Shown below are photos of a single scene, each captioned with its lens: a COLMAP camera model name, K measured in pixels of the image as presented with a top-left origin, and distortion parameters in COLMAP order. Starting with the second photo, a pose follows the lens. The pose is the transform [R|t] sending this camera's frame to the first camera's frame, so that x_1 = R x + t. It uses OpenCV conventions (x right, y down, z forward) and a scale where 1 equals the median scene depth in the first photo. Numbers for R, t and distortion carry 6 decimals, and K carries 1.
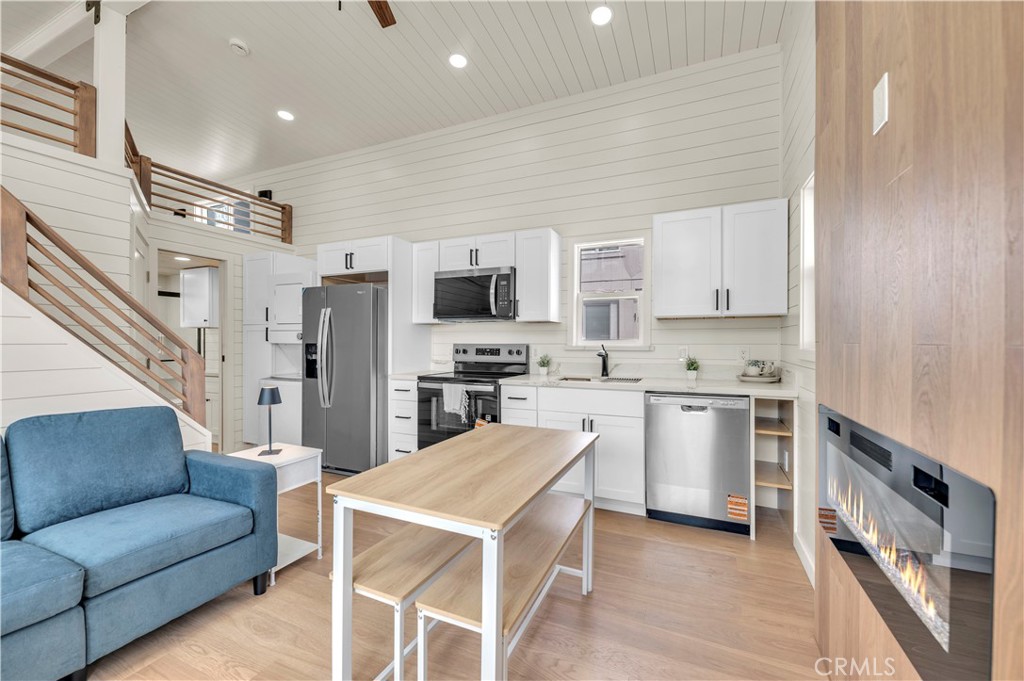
lens RADIAL K [[413.3, 0, 512.8], [0, 413.3, 344.2], [0, 0, 1]] dist [0.016406, -0.009611]
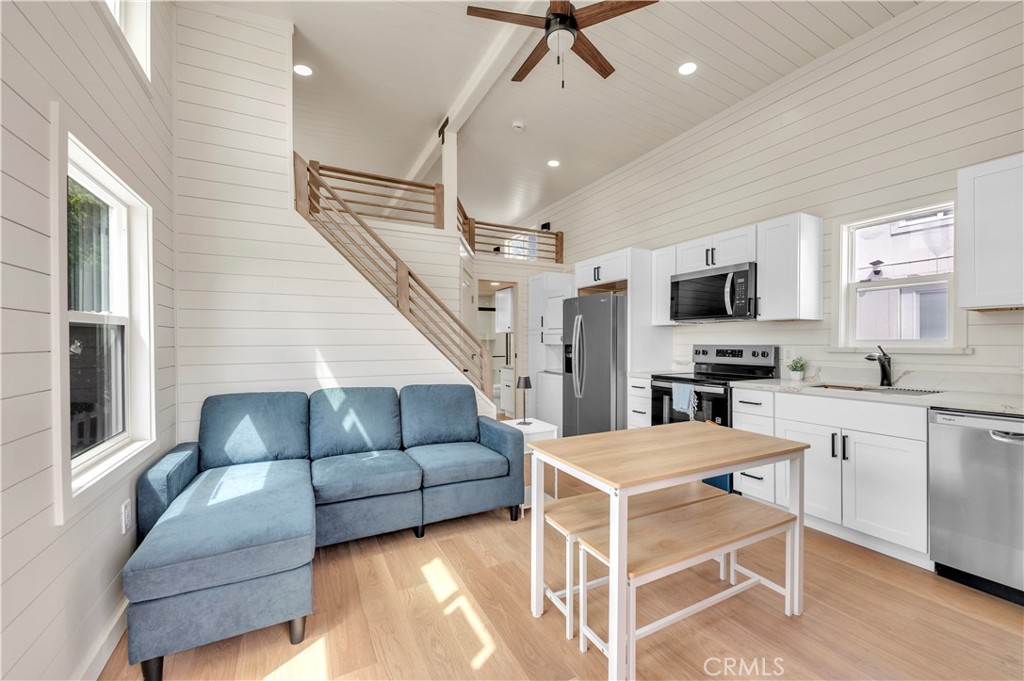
lens RADIAL K [[413.3, 0, 512.8], [0, 413.3, 344.2], [0, 0, 1]] dist [0.016406, -0.009611]
pose [[0.782390, -0.000340, -0.622789, 0.165142], [-0.002051, 0.999993, -0.003123, 0.001816], [0.622785, 0.003720, 0.782384, -0.067317]]
